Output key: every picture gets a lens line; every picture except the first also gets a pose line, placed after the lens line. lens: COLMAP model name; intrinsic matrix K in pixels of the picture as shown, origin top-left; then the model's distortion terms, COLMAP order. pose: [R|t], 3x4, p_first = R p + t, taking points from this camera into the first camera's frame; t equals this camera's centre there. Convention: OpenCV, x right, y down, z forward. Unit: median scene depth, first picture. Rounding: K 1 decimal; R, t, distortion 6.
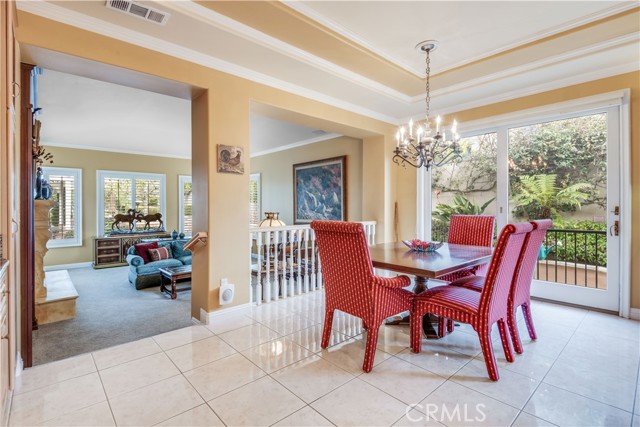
lens RADIAL K [[307.9, 0, 334.8], [0, 307.9, 206.0], [0, 0, 1]] dist [0.000189, -0.000109]
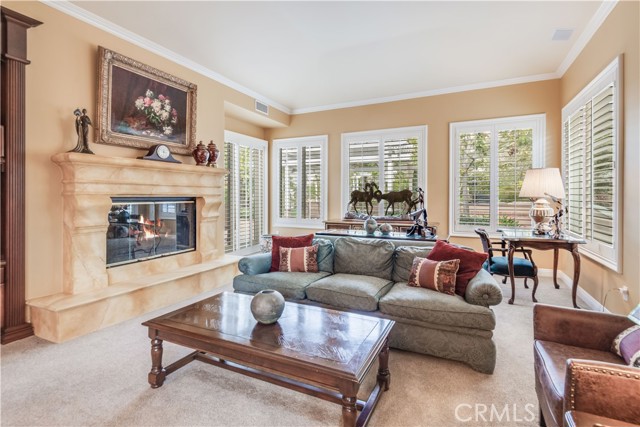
lens RADIAL K [[307.9, 0, 316.1], [0, 307.9, 196.8], [0, 0, 1]] dist [0.000189, -0.000109]
pose [[0.337643, 0.001240, -0.941273, -0.069430], [-0.002945, 0.999996, 0.000261, 0.043029], [0.941270, 0.002683, 0.337646, 0.705396]]
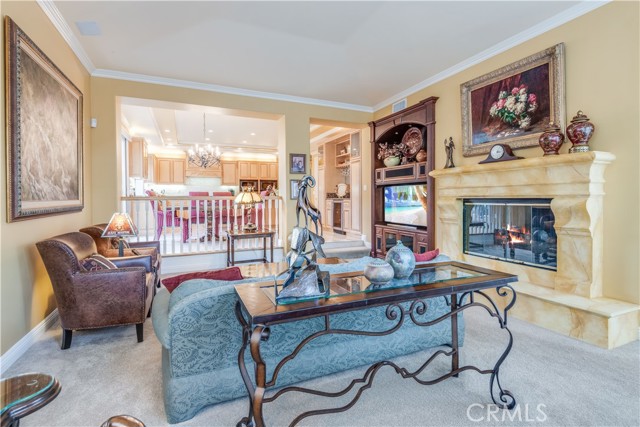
lens RADIAL K [[307.9, 0, 318.7], [0, 307.9, 202.3], [0, 0, 1]] dist [0.000189, -0.000109]
pose [[-0.938812, -0.004596, 0.344401, -0.545209], [-0.001276, 0.999951, 0.009867, 0.046197], [-0.344429, 0.008824, -0.938771, 1.213822]]
